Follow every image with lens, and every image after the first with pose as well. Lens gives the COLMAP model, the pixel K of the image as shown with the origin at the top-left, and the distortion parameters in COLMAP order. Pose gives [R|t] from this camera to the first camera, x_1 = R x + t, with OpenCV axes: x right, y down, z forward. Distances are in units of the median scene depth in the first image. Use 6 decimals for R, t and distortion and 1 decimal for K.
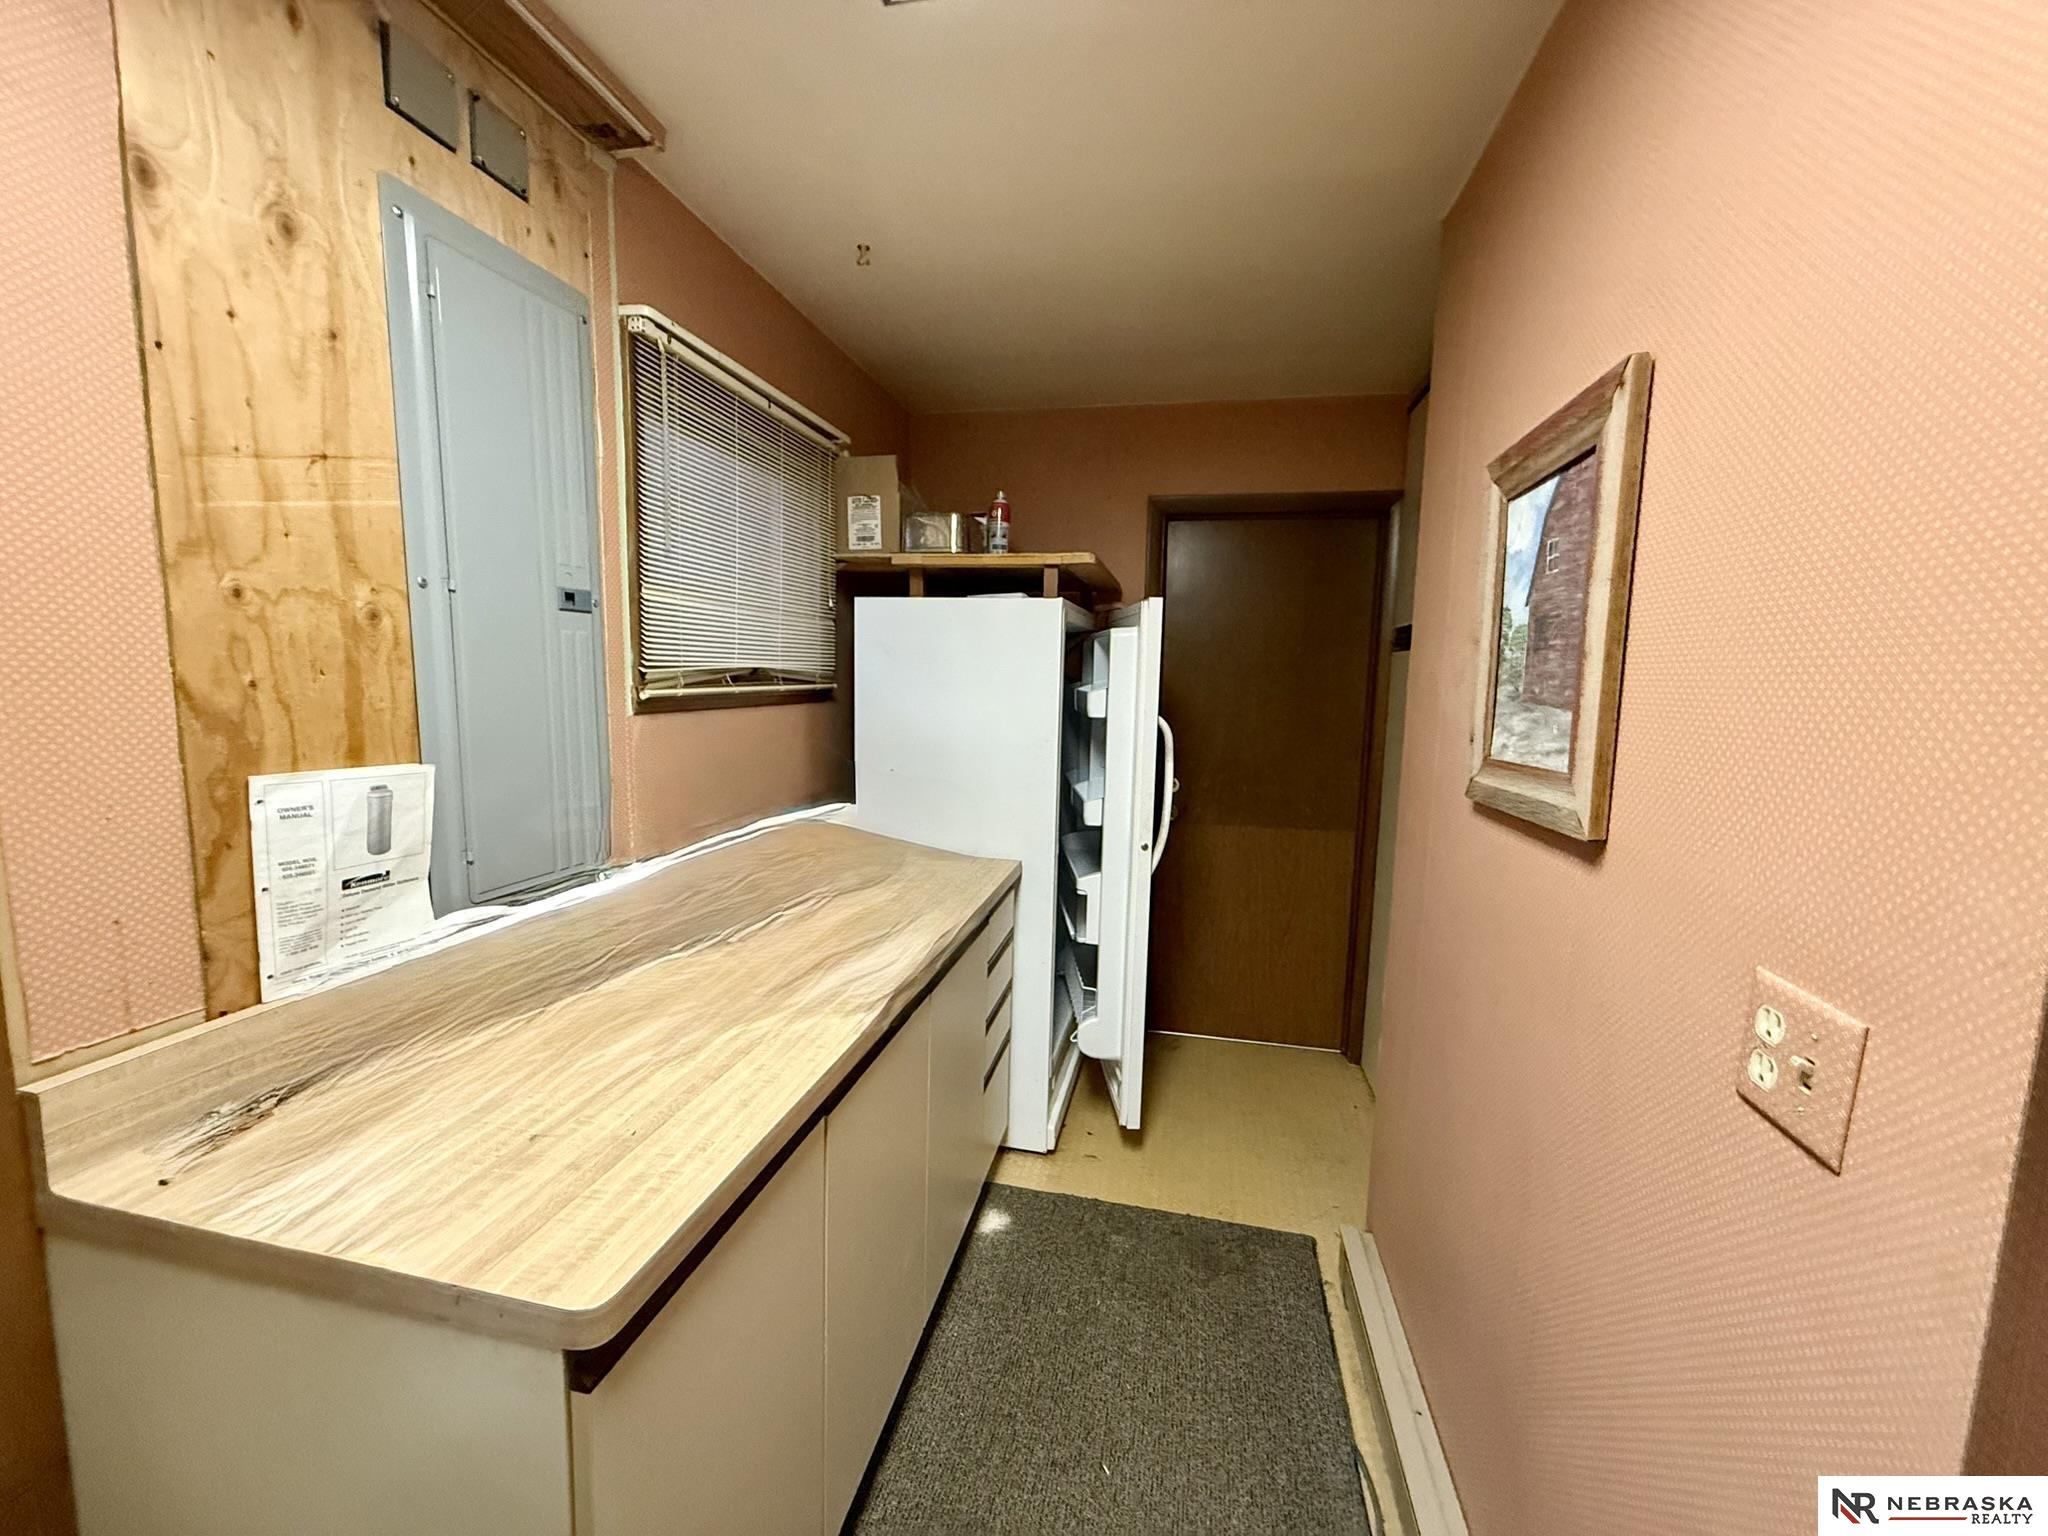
lens RADIAL K [[812.9, 0, 1021.5], [0, 812.9, 767.0], [0, 0, 1]] dist [-0.002184, 0.000021]
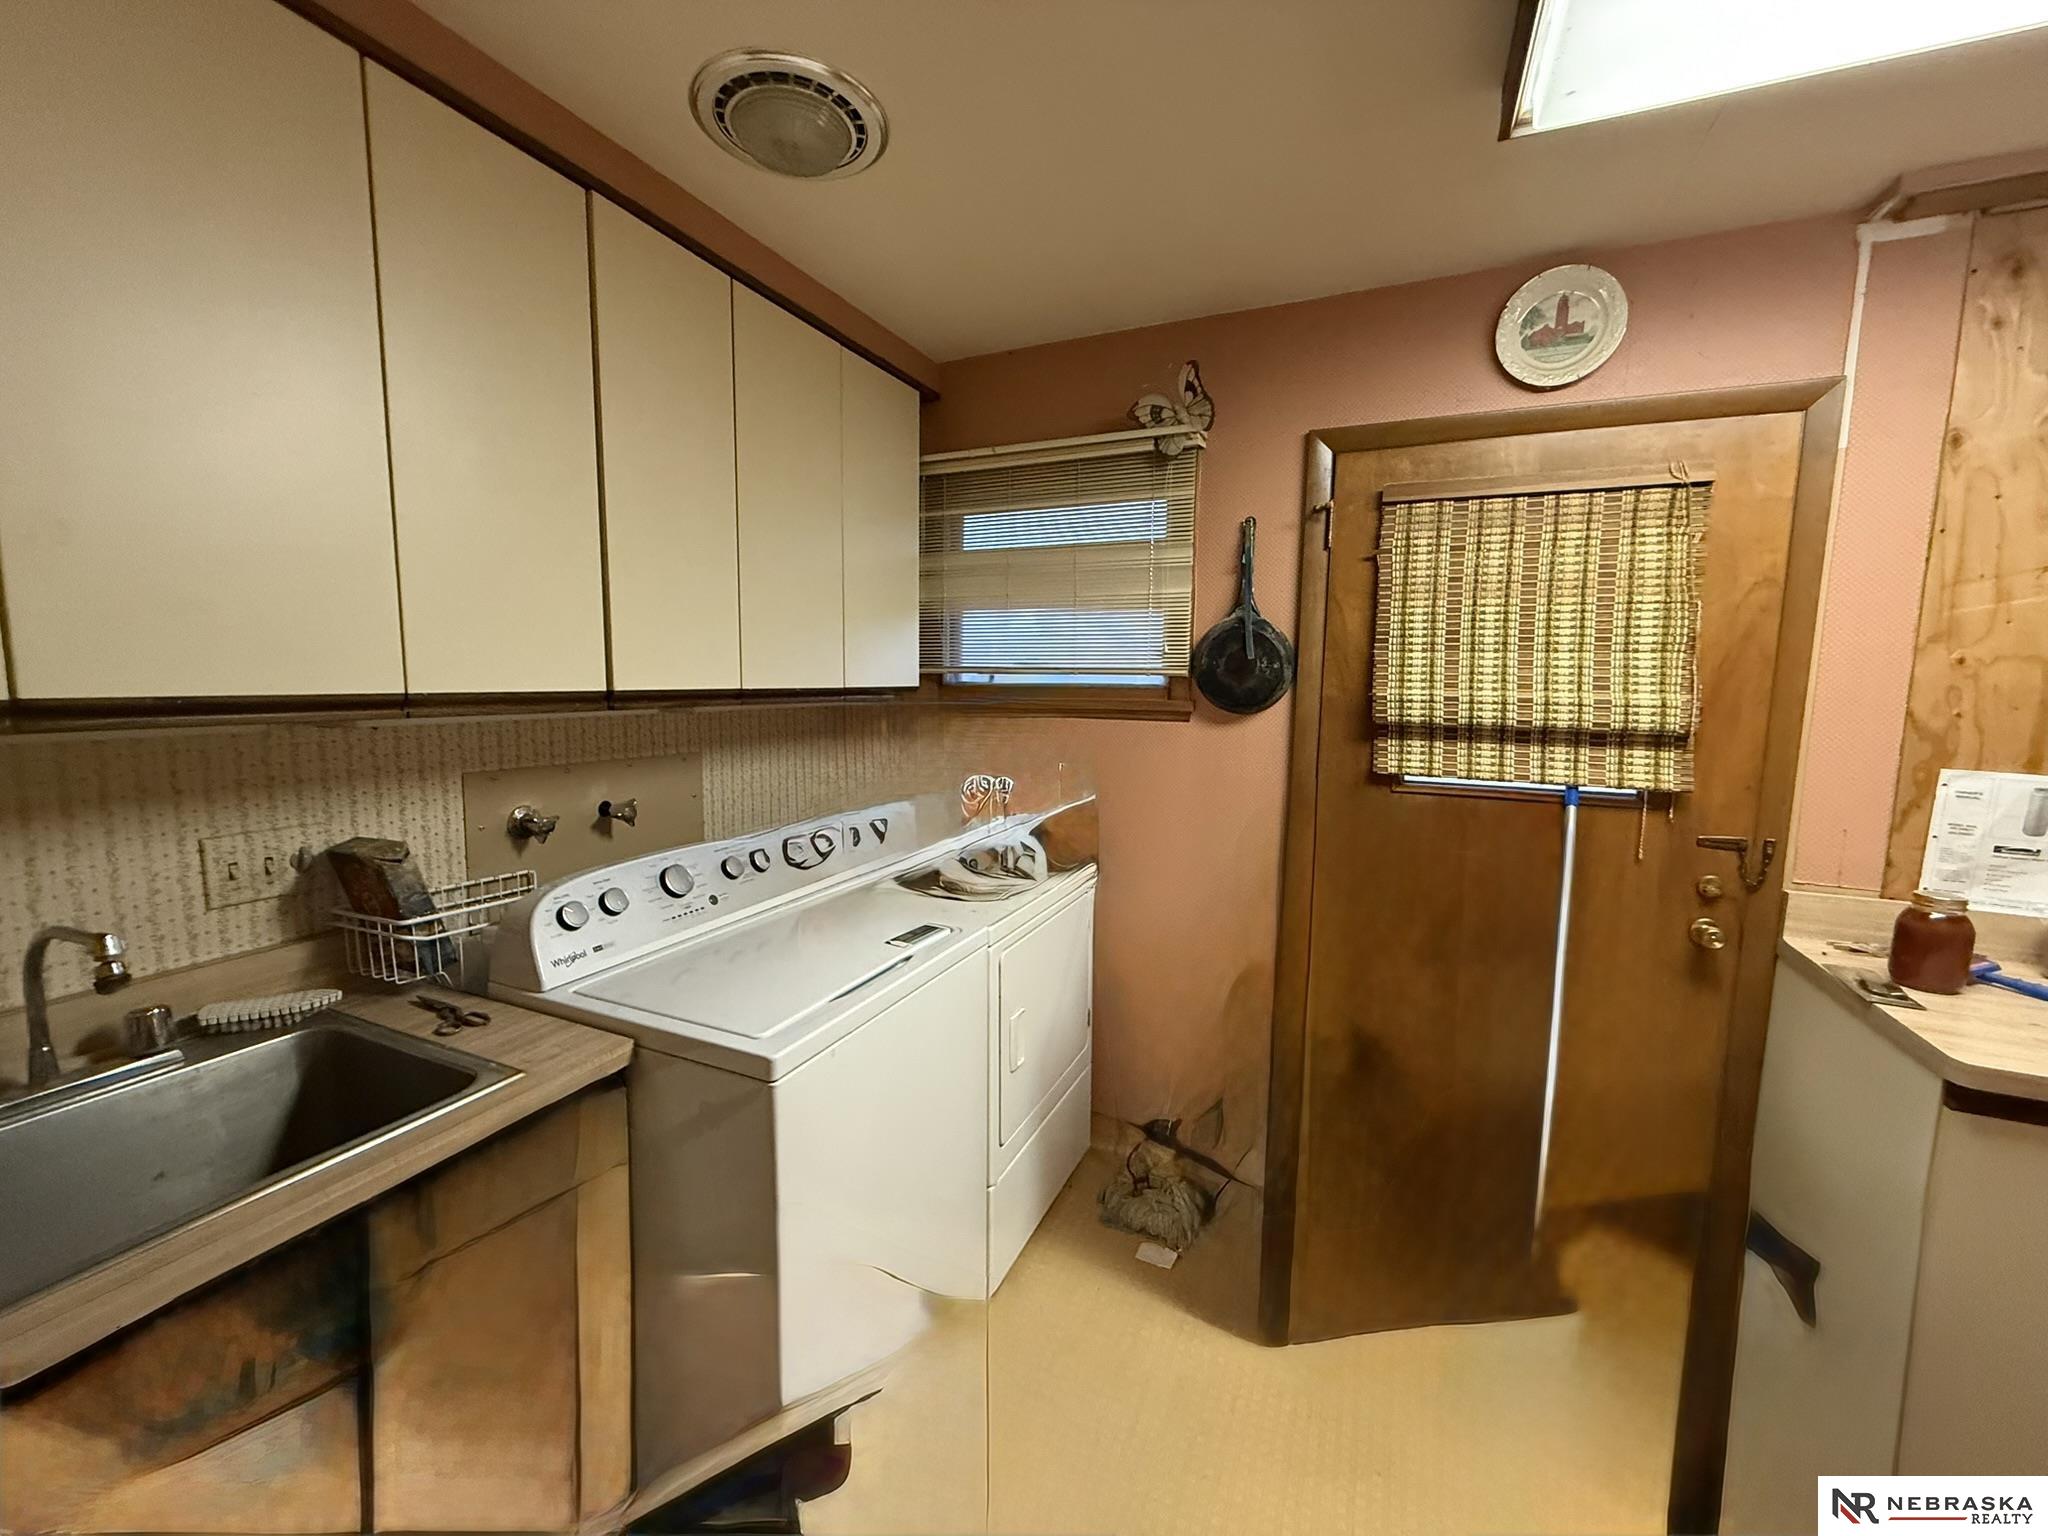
lens RADIAL K [[812.9, 0, 1015.5], [0, 812.9, 761.6], [0, 0, 1]] dist [-0.002184, 0.000021]
pose [[-0.227353, 0.074807, -0.970935, 1.139663], [-0.136225, 0.984798, 0.107773, 0.078116], [0.964237, 0.156769, -0.213706, -0.510206]]
